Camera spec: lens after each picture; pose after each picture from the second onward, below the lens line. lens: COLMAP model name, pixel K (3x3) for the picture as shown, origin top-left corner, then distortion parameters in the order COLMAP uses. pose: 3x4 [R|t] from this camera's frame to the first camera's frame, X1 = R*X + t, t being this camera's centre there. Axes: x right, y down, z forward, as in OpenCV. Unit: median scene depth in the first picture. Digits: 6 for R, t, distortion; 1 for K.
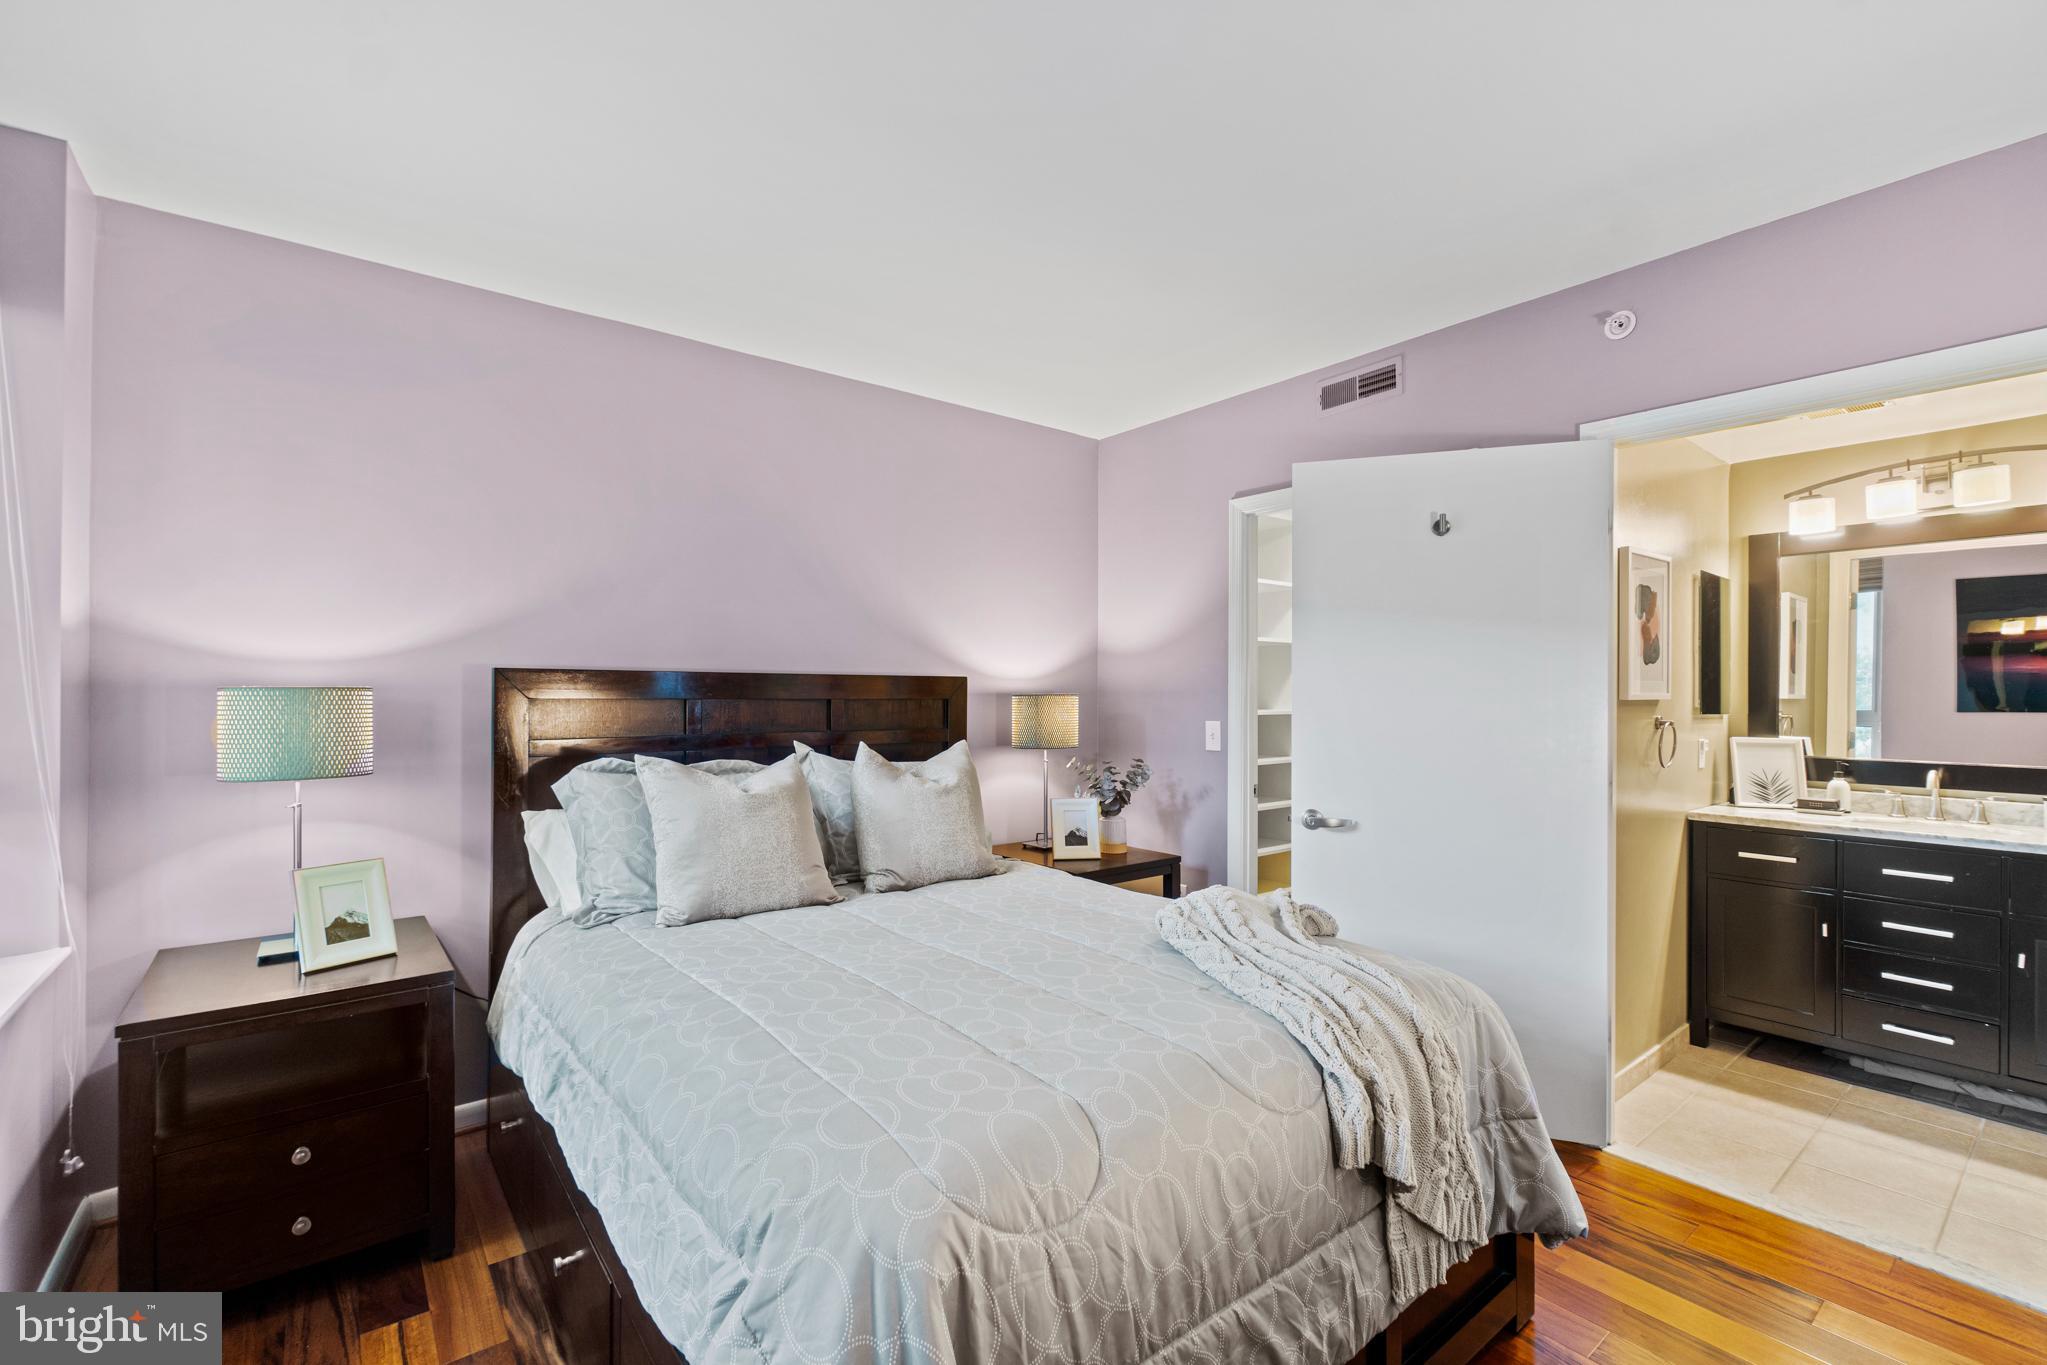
lens RADIAL K [[885.2, 0, 1012.3], [0, 885.2, 685.9], [0, 0, 1]] dist [-0.000930, 0.000922]
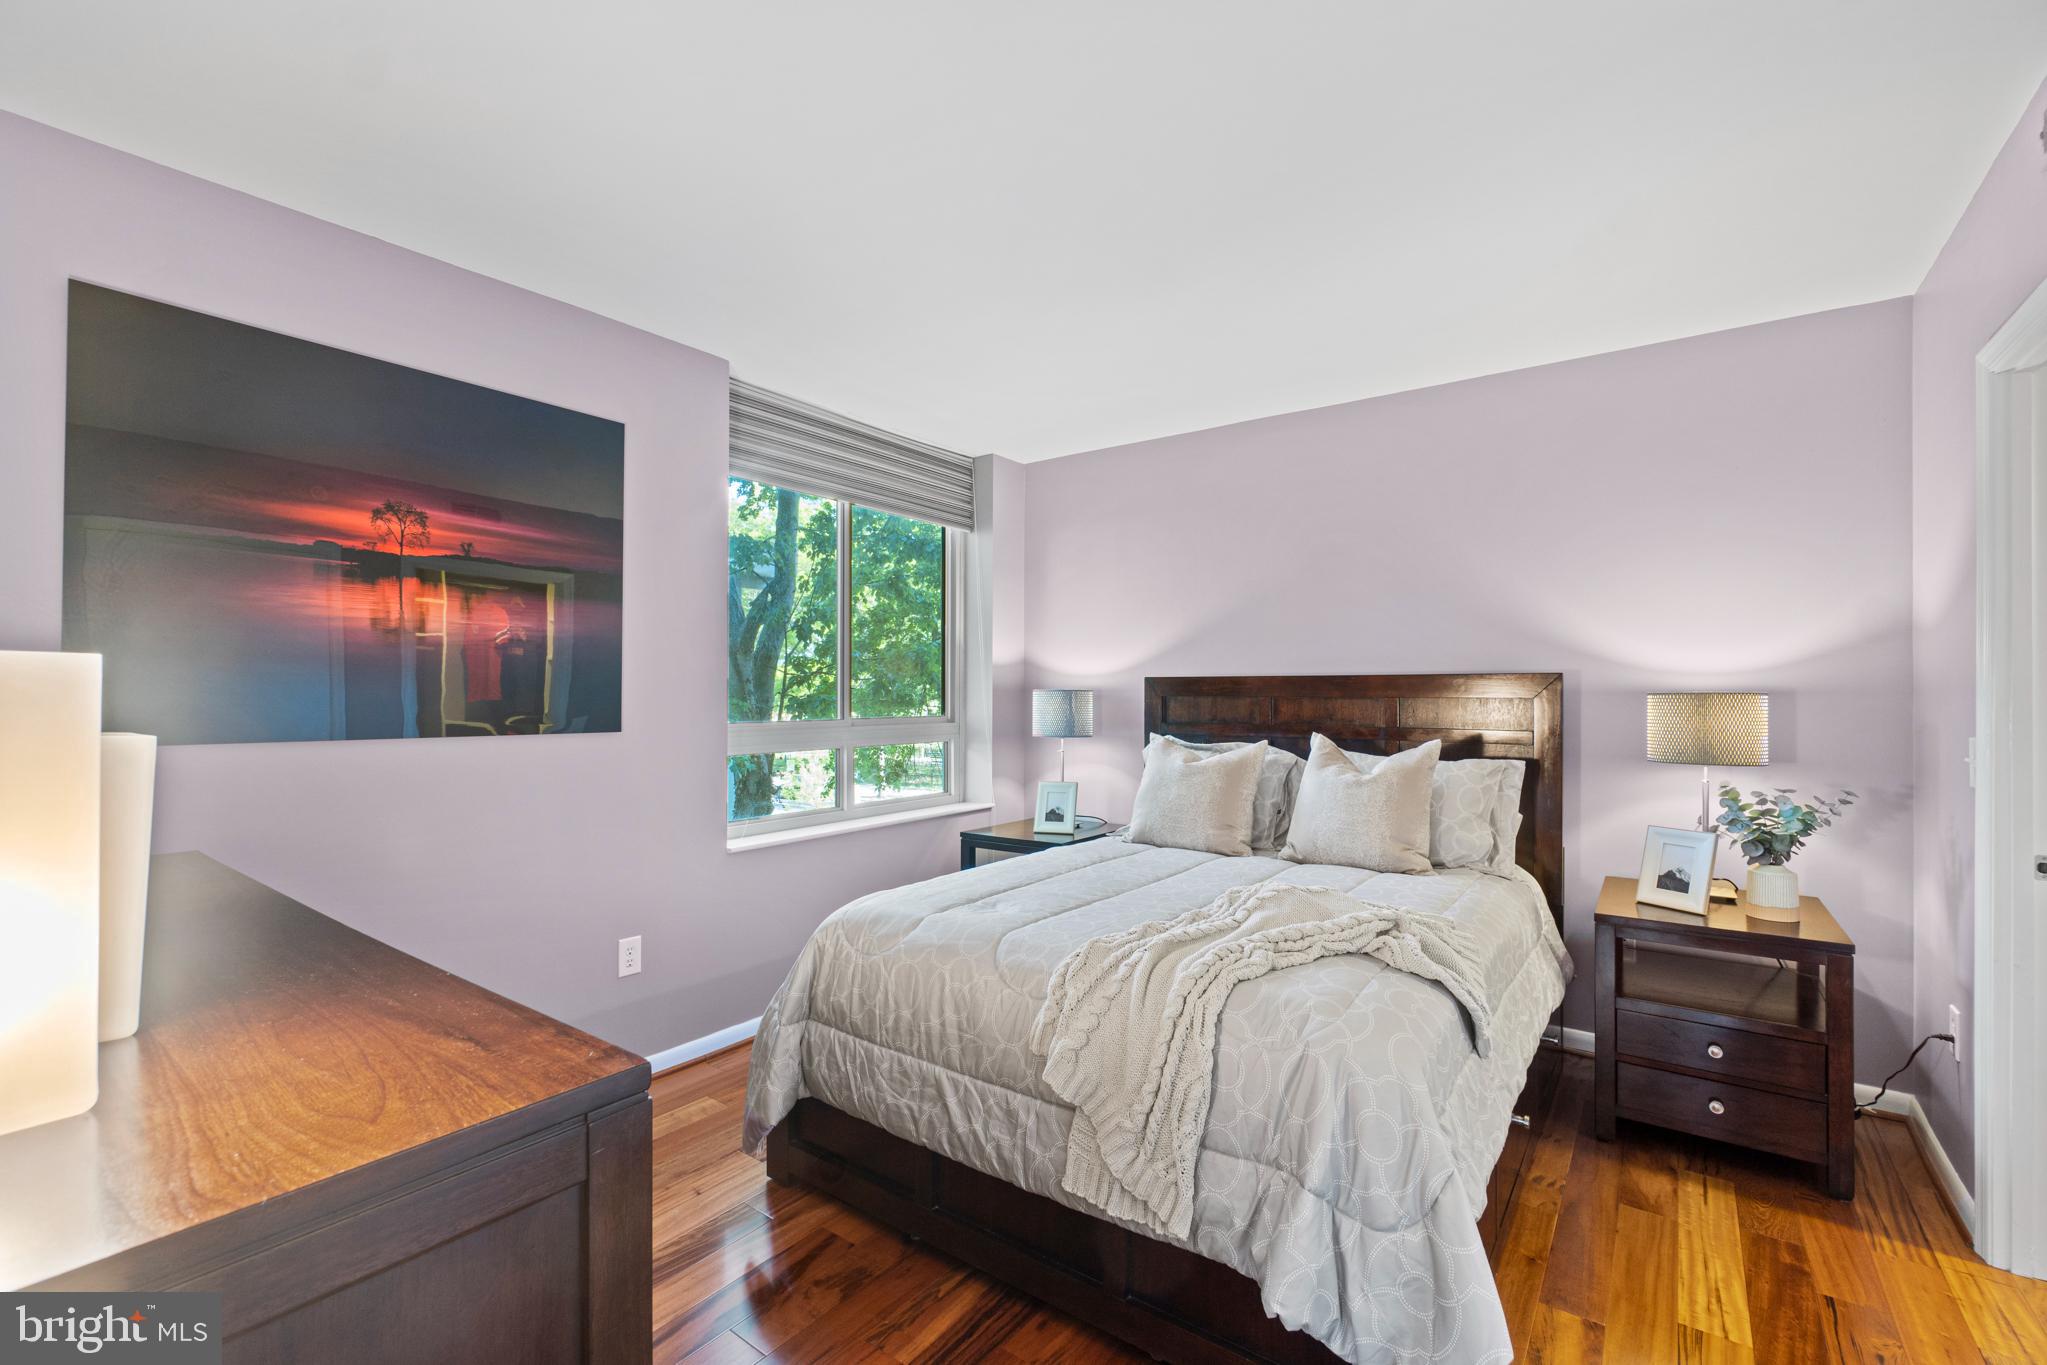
lens RADIAL K [[885.2, 0, 1012.3], [0, 885.2, 685.9], [0, 0, 1]] dist [-0.000930, 0.000922]
pose [[0.264051, -0.010891, -0.964447, 1.656090], [0.005664, 0.999937, -0.009742, 0.017169], [0.964492, -0.002890, 0.264095, 0.618847]]
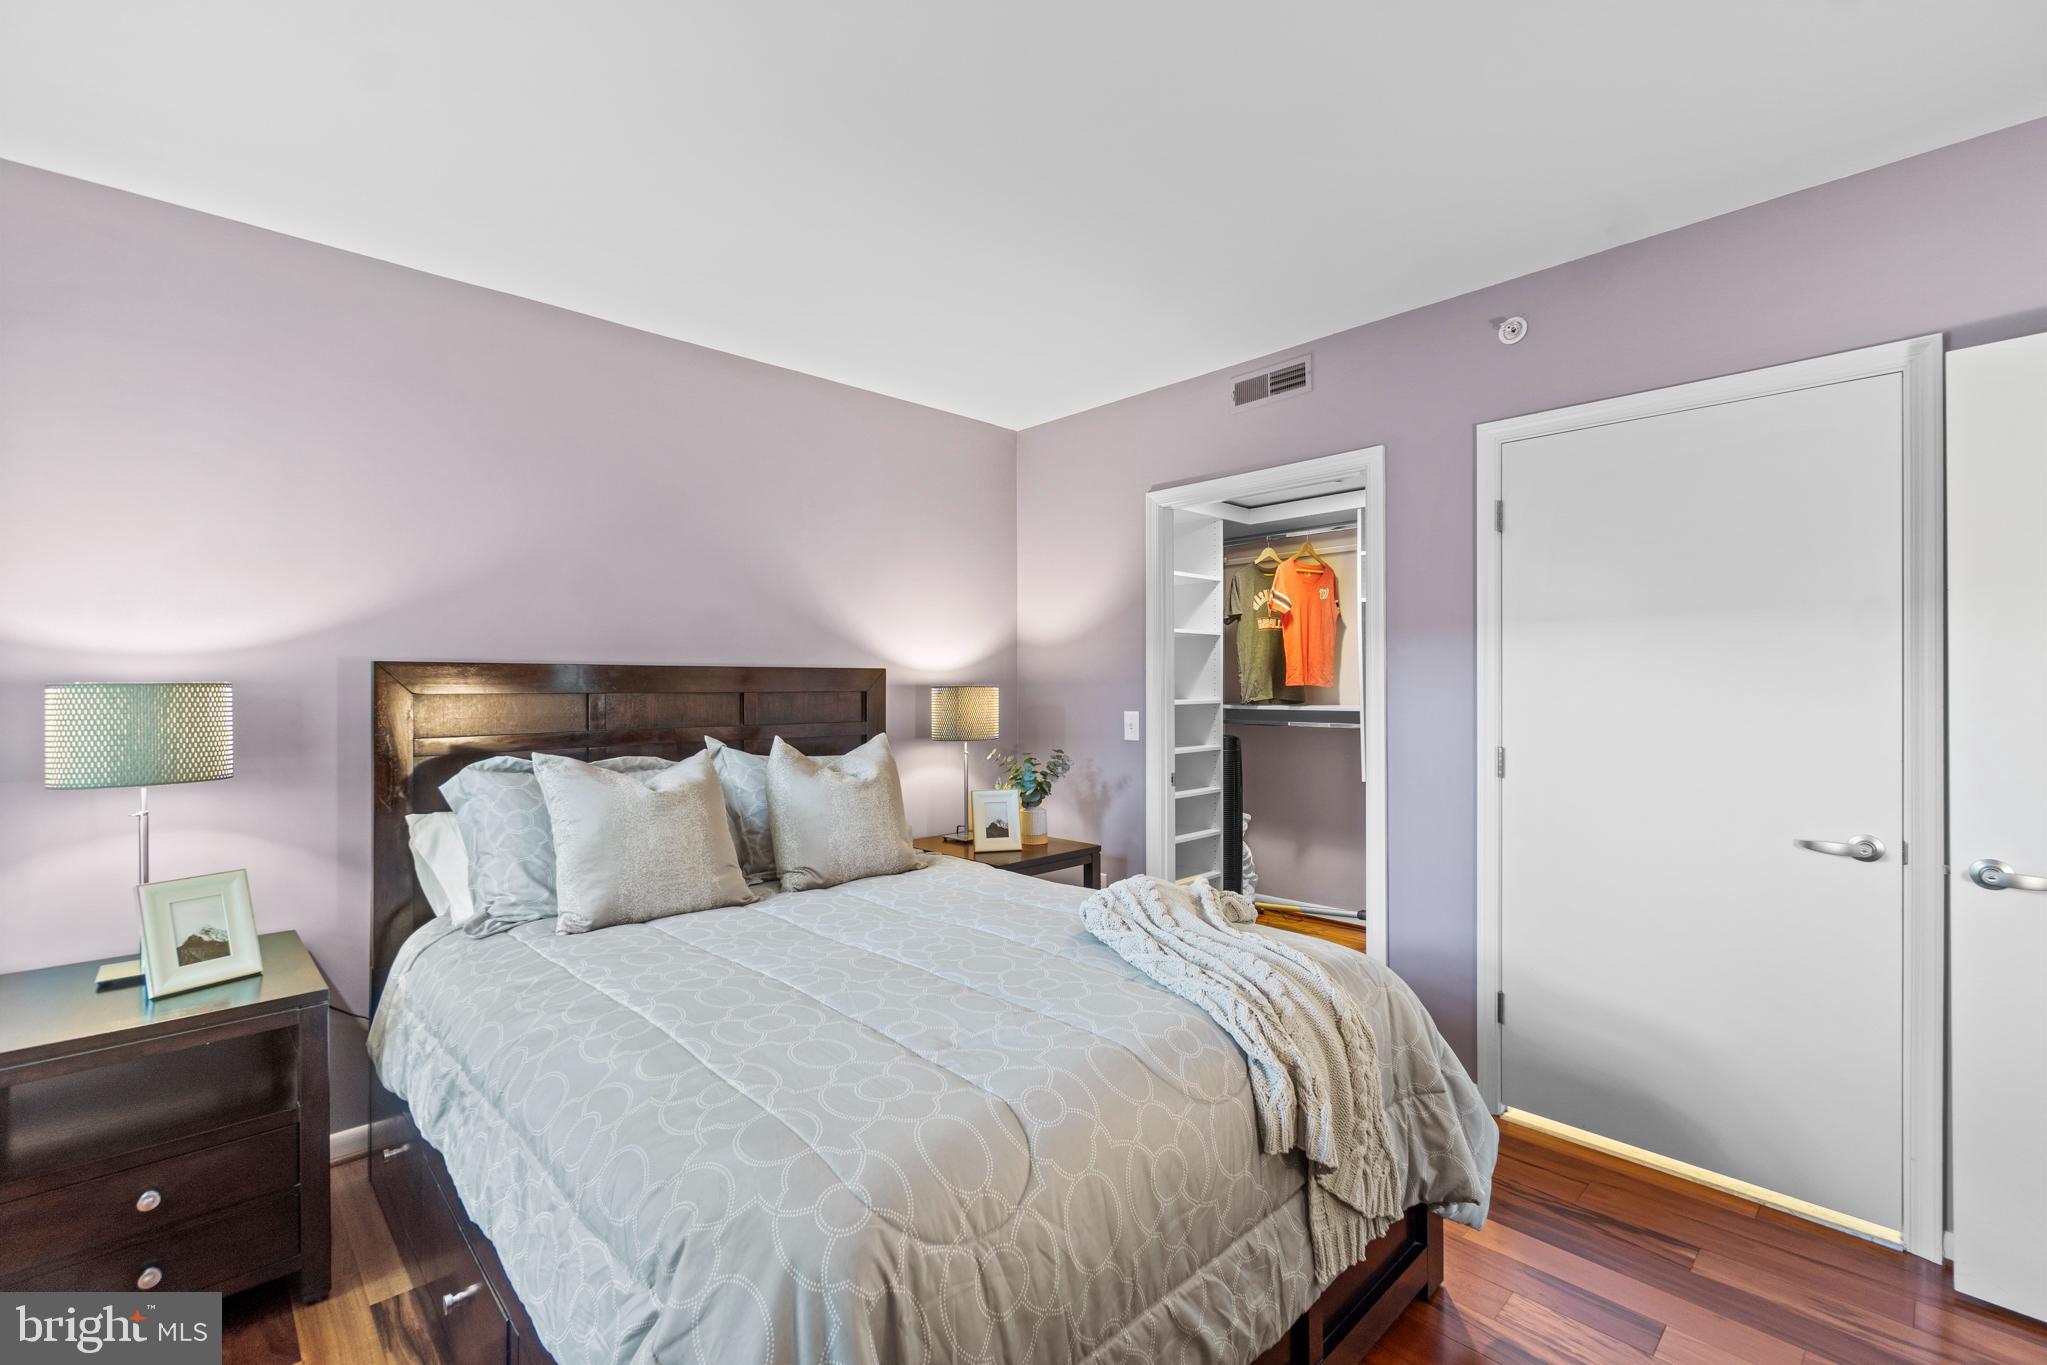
lens RADIAL K [[886.3, 0, 1015.7], [0, 886.3, 677.3], [0, 0, 1]] dist [-0.002360, 0.000394]
pose [[0.995394, -0.005659, 0.095700, -0.004753], [0.005651, 0.999984, 0.000349, -0.000183], [-0.095700, 0.000193, 0.995410, 0.016686]]
